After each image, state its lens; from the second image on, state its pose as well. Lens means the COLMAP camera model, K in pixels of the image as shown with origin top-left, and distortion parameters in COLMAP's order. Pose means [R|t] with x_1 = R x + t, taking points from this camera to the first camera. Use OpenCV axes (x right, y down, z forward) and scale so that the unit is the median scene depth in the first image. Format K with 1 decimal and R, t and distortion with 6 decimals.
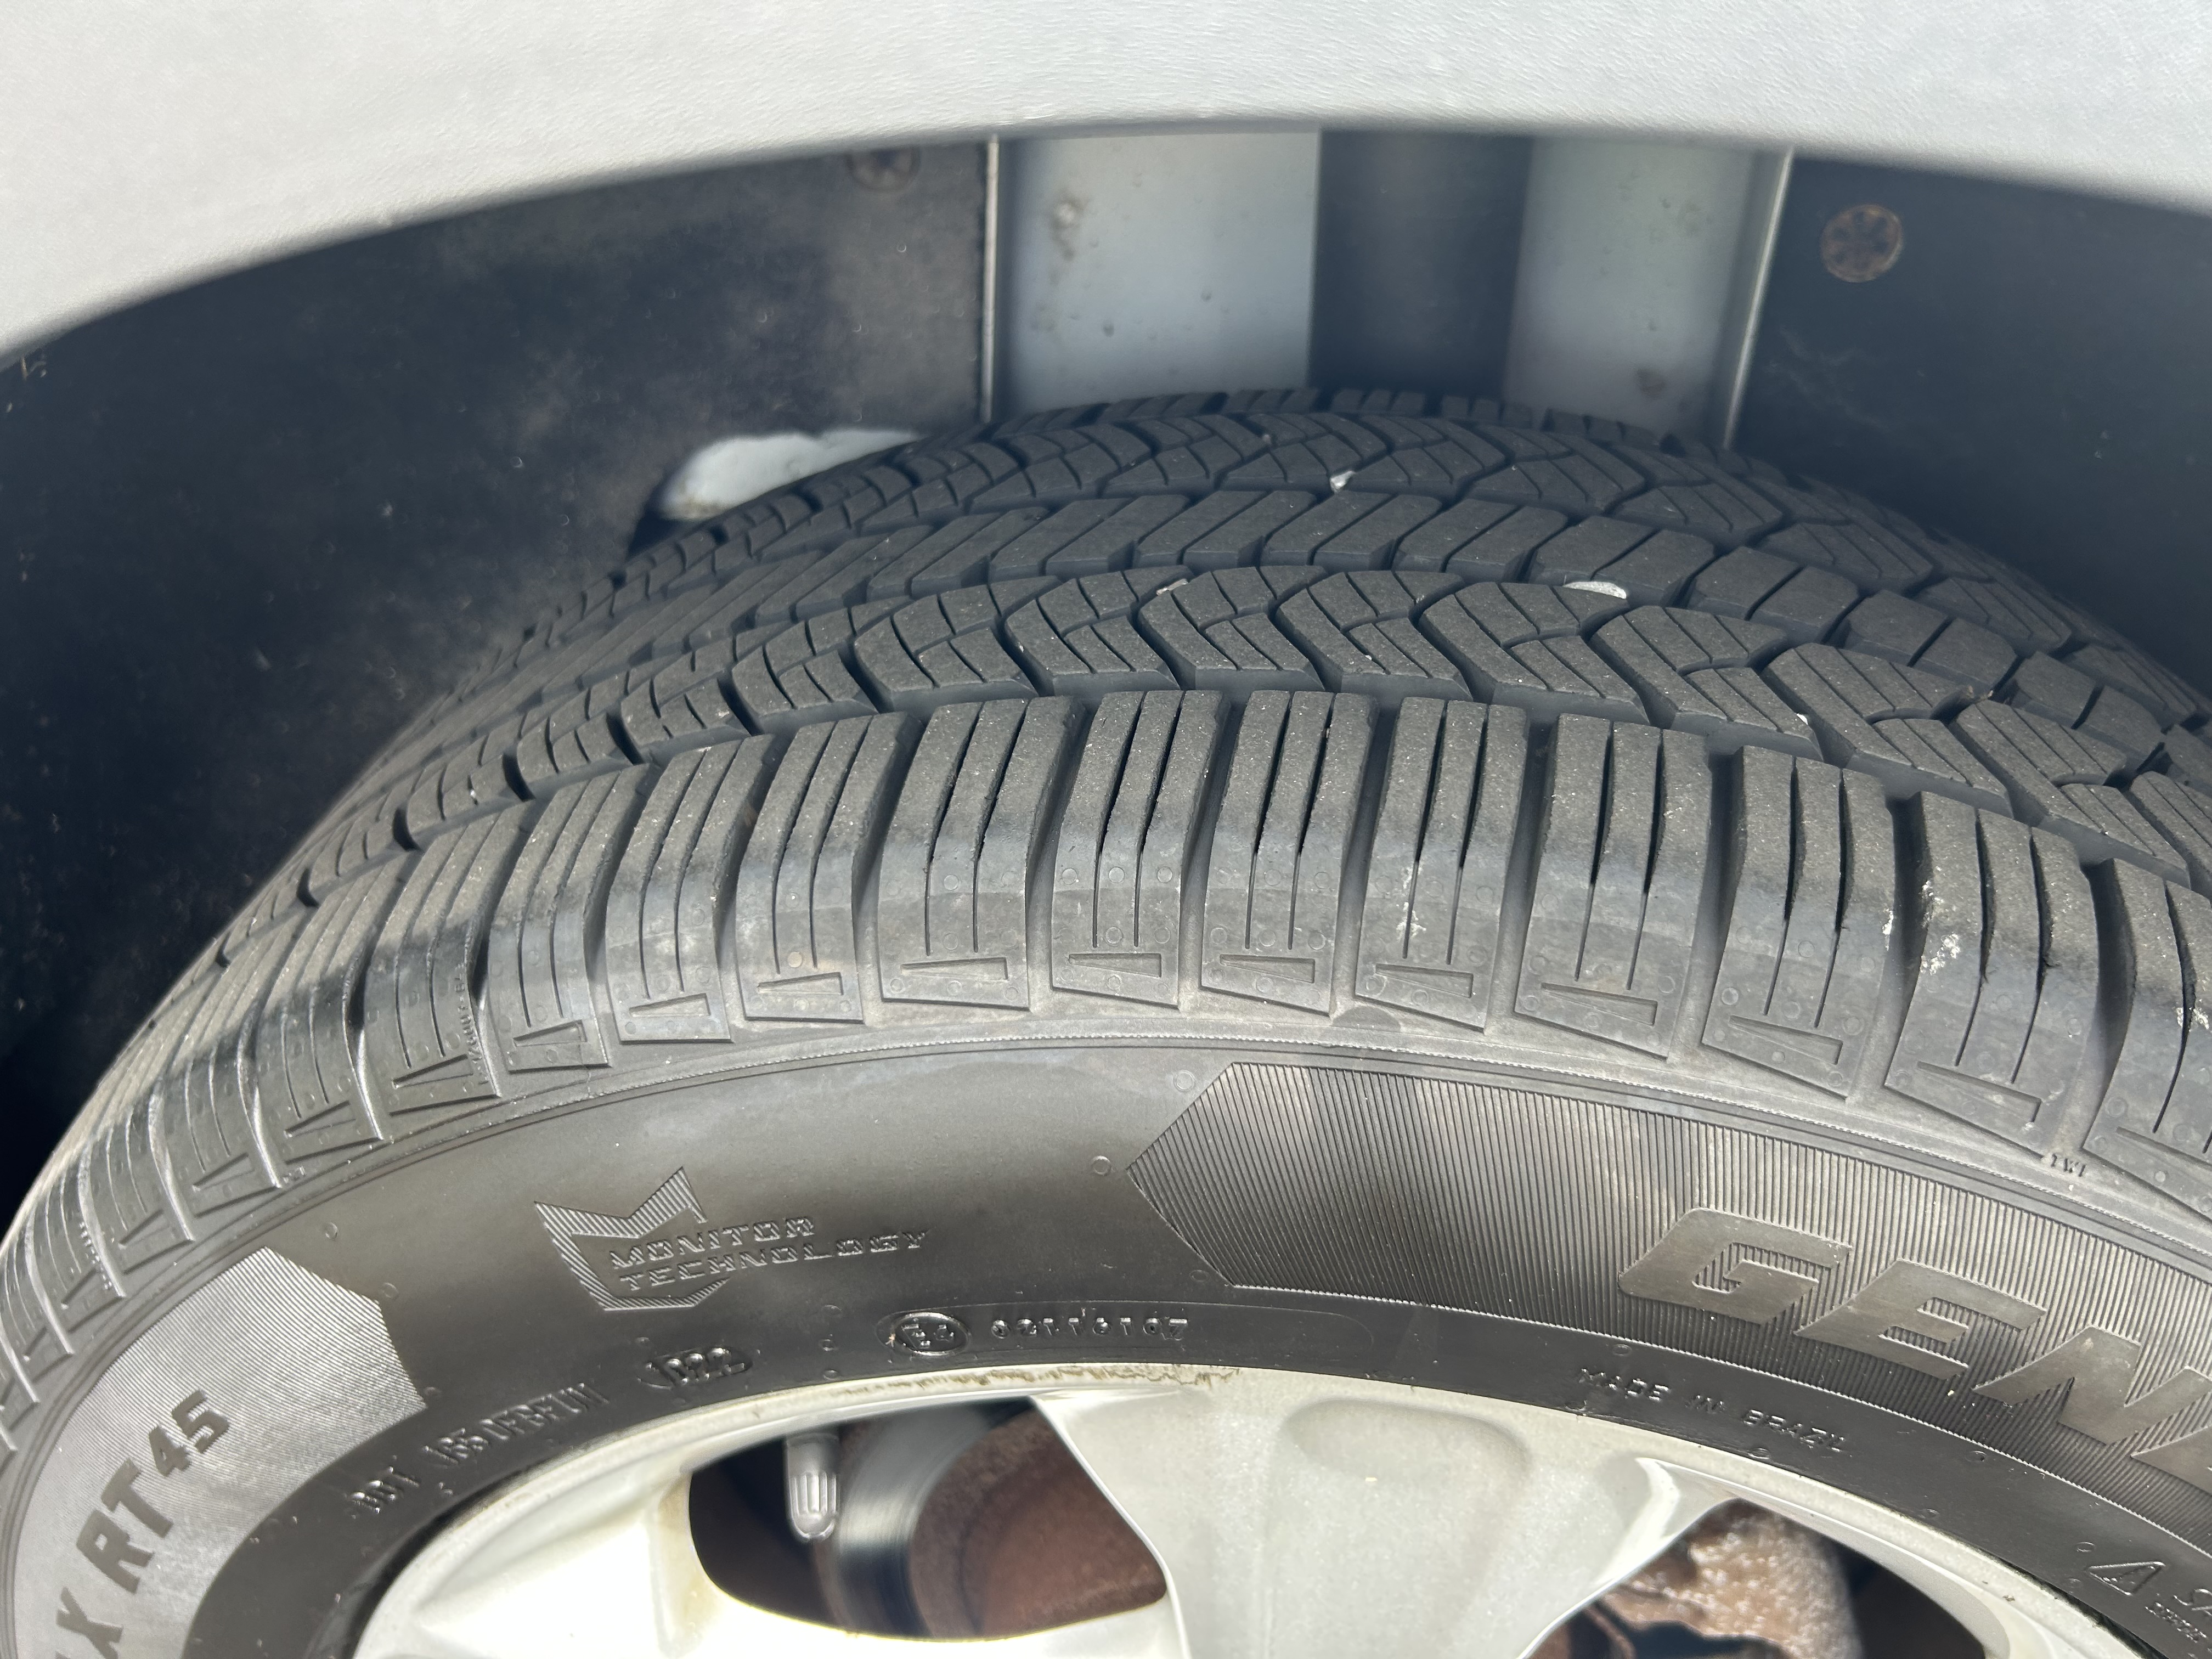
lens RADIAL K [[1698.2, 0, 1126.4], [0, 1698.2, 823.3], [0, 0, 1]] dist [0.035337, -0.032729]
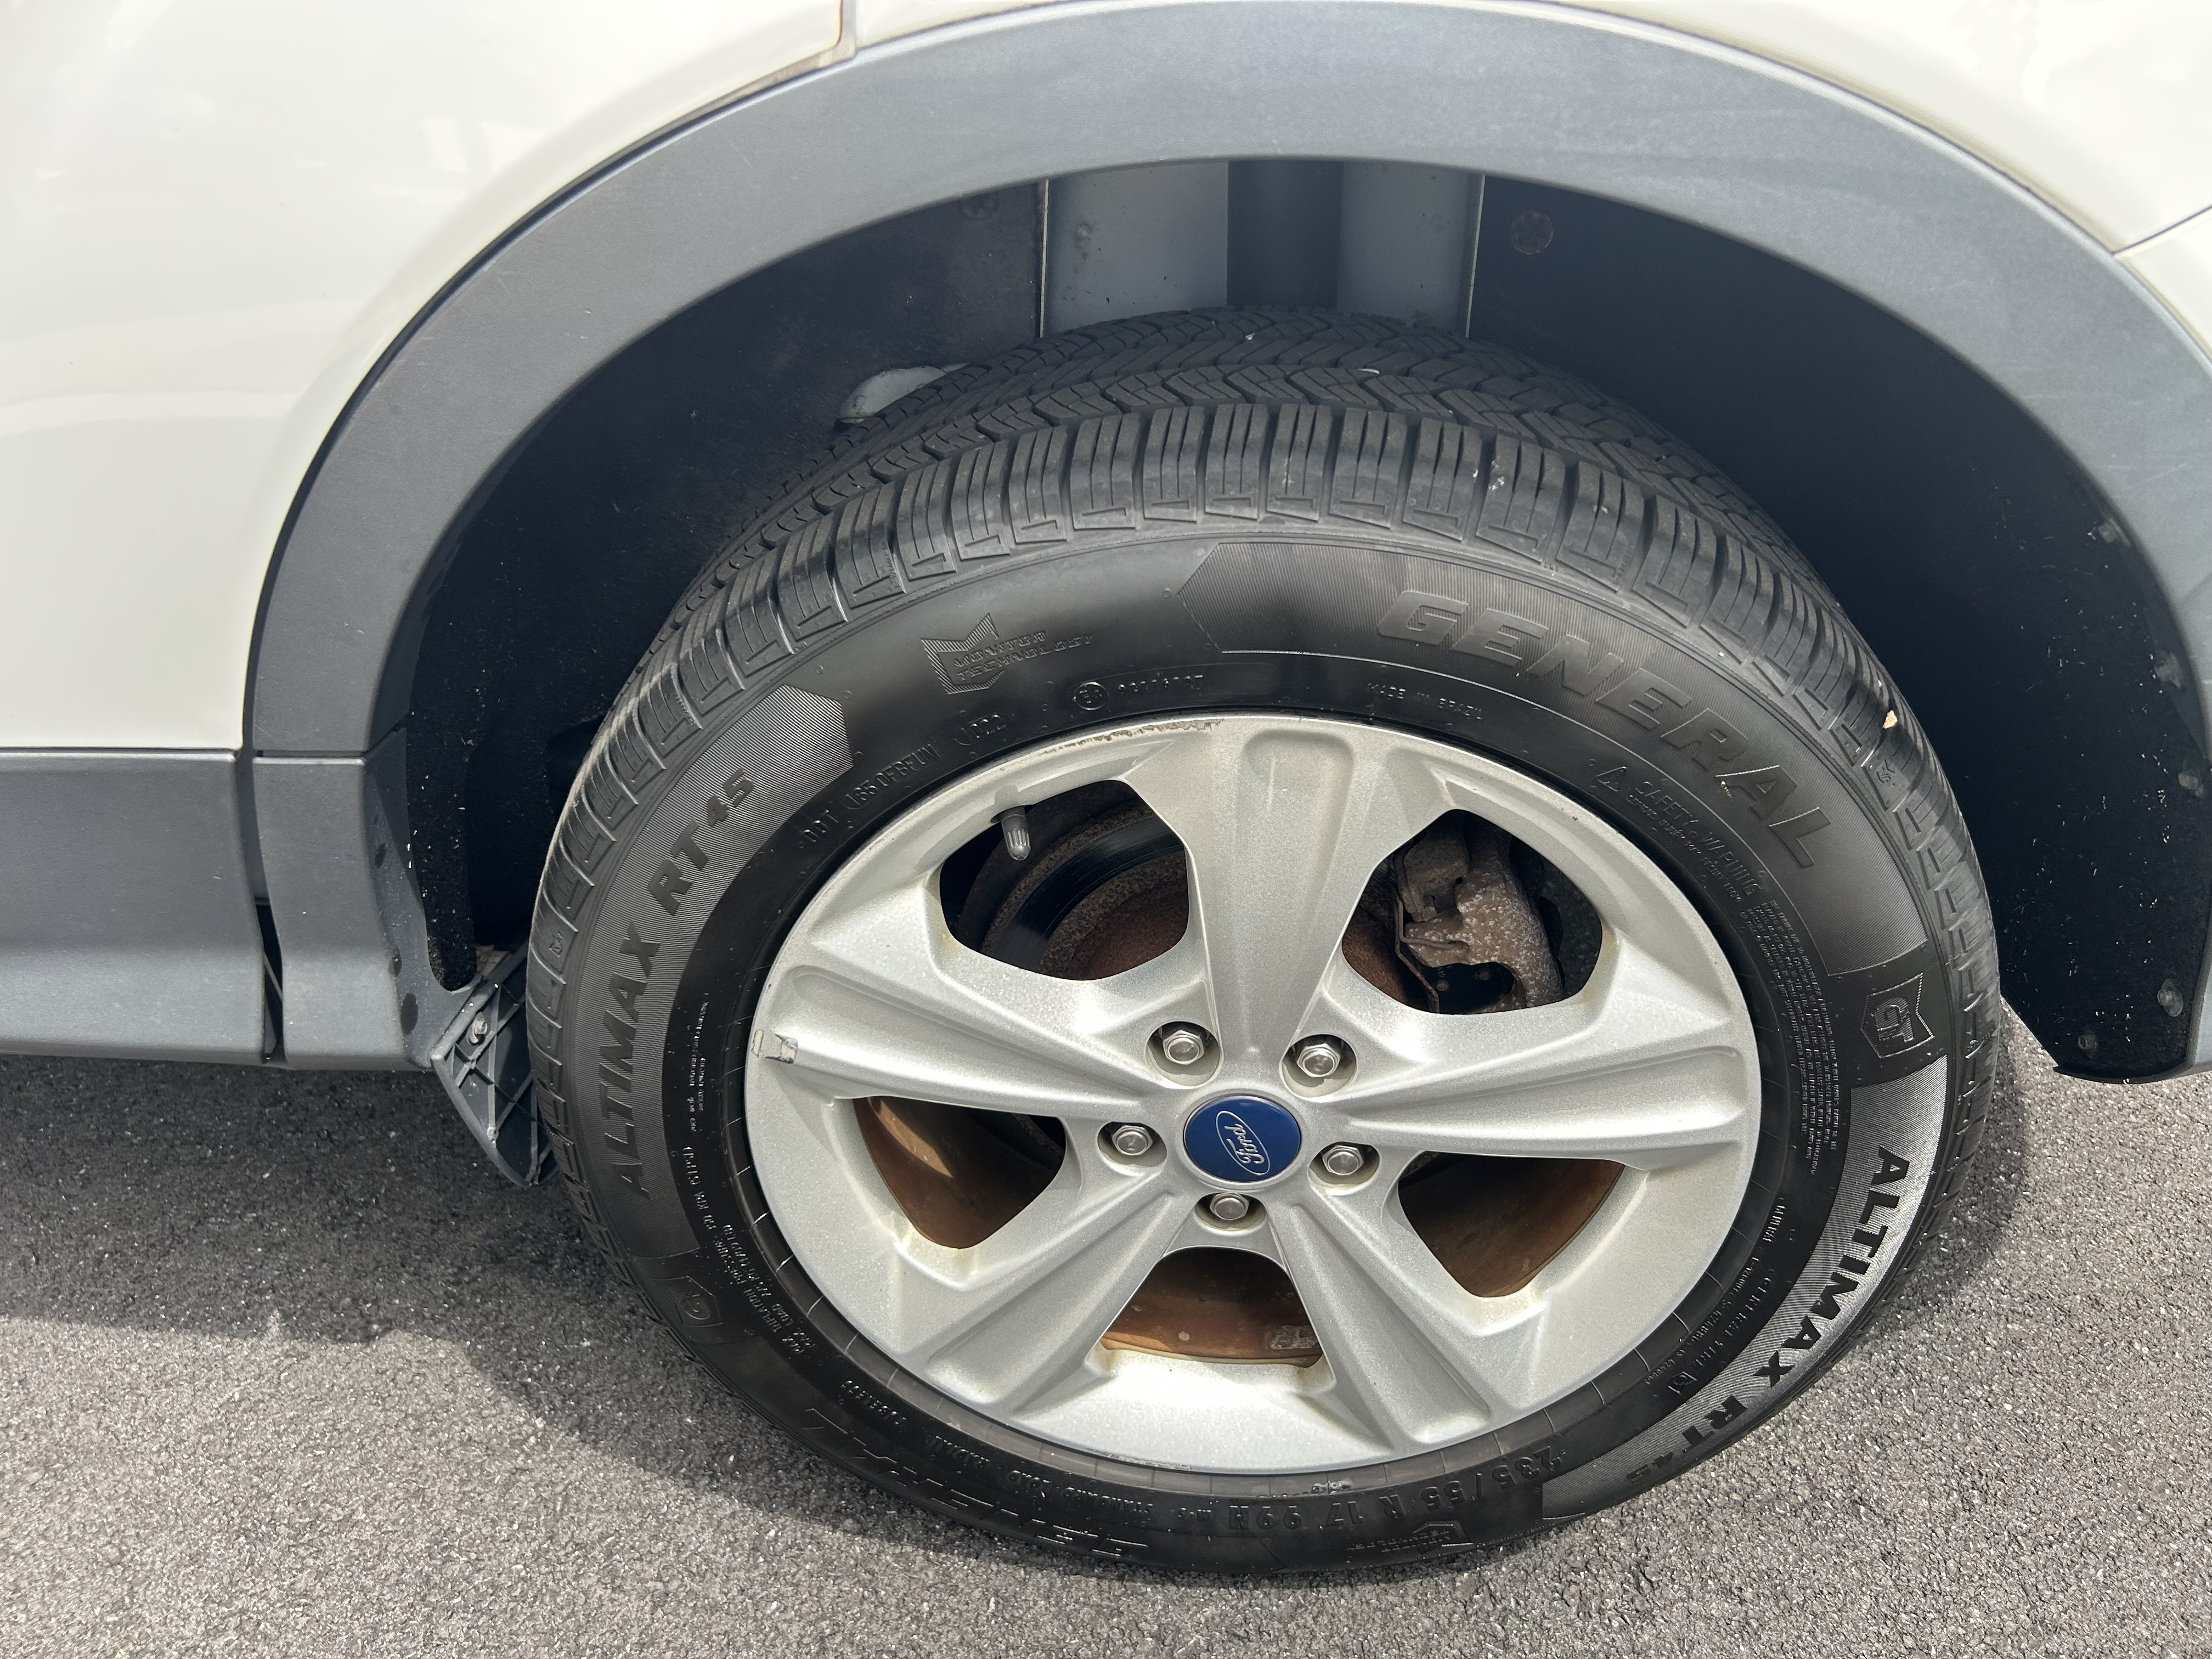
lens RADIAL K [[1733.7, 0, 1116.4], [0, 1733.7, 826.6], [0, 0, 1]] dist [0.197364, -0.459389]
pose [[0.997936, -0.043536, 0.047216, -0.209264], [0.045889, 0.997697, -0.049957, 0.625661], [-0.044932, 0.052020, 0.997635, -1.406816]]
